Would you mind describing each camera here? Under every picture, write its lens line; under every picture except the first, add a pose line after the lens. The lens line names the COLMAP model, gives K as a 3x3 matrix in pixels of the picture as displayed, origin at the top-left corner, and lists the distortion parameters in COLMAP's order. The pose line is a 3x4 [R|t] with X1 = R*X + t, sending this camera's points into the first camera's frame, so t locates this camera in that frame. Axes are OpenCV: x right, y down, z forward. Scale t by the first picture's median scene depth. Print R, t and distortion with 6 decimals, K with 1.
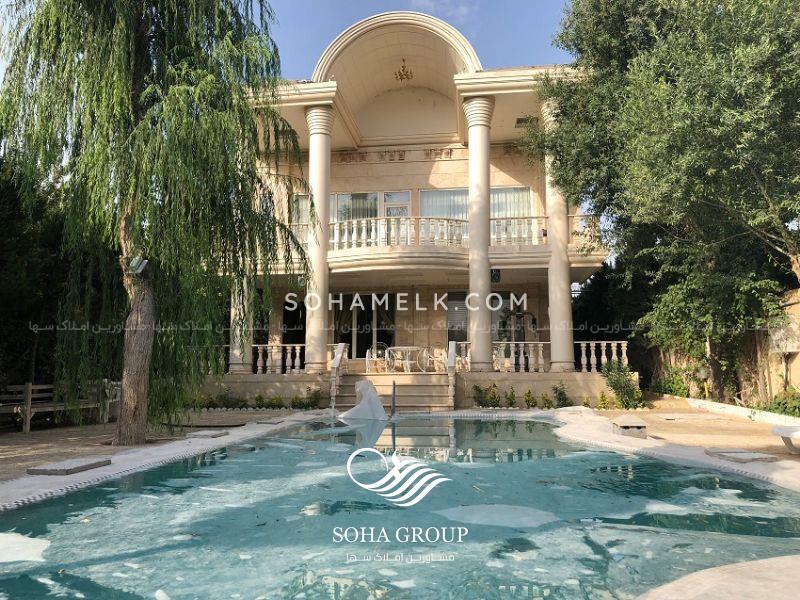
lens RADIAL K [[651.2, 0, 404.9], [0, 651.2, 299.2], [0, 0, 1]] dist [0.013723, 0.000432]
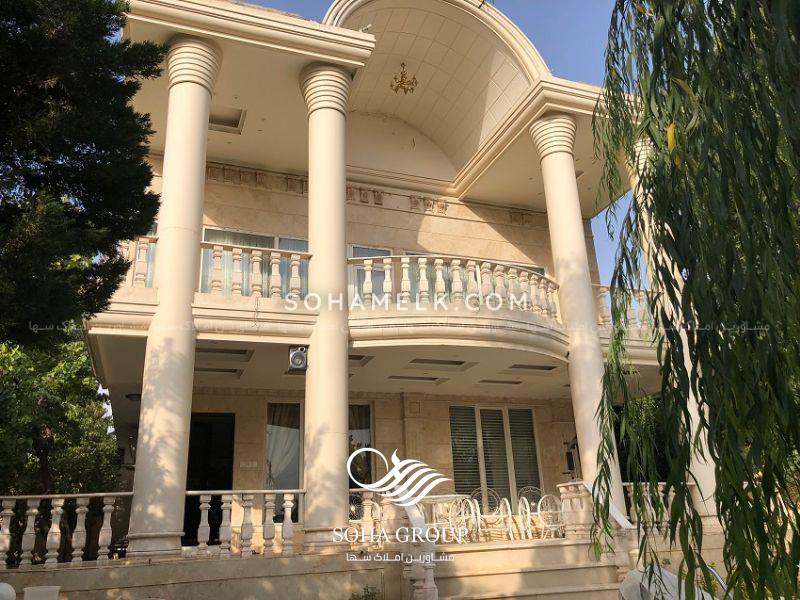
lens RADIAL K [[651.2, 0, 404.9], [0, 651.2, 299.2], [0, 0, 1]] dist [0.013723, 0.000432]
pose [[0.884828, 0.127773, 0.448055, -0.320838], [-0.020513, 0.971413, -0.236509, 0.044947], [-0.465466, 0.200079, 0.862154, 0.520931]]
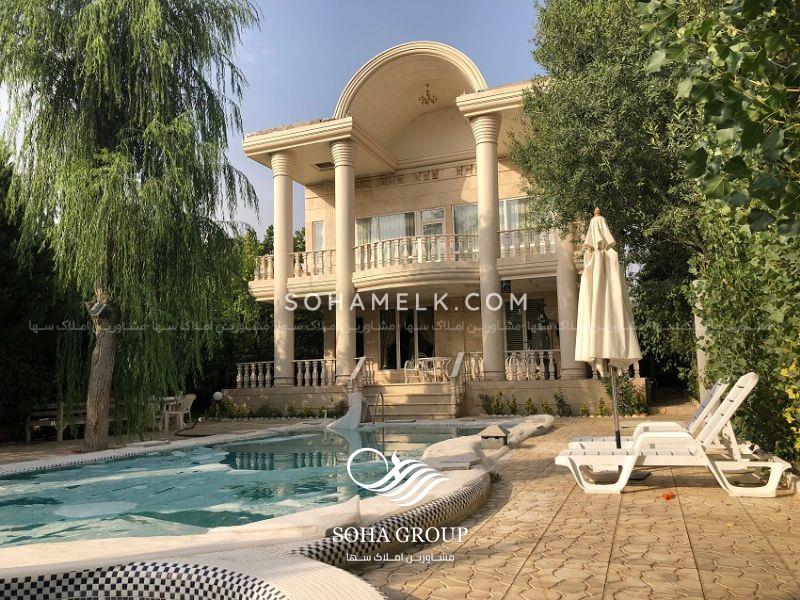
lens RADIAL K [[651.2, 0, 404.9], [0, 651.2, 299.2], [0, 0, 1]] dist [0.013723, 0.000432]
pose [[0.969721, -0.052532, -0.238499, 0.225687], [0.051411, 0.998618, -0.010924, -0.012999], [0.238743, -0.001668, 0.971081, -0.037829]]
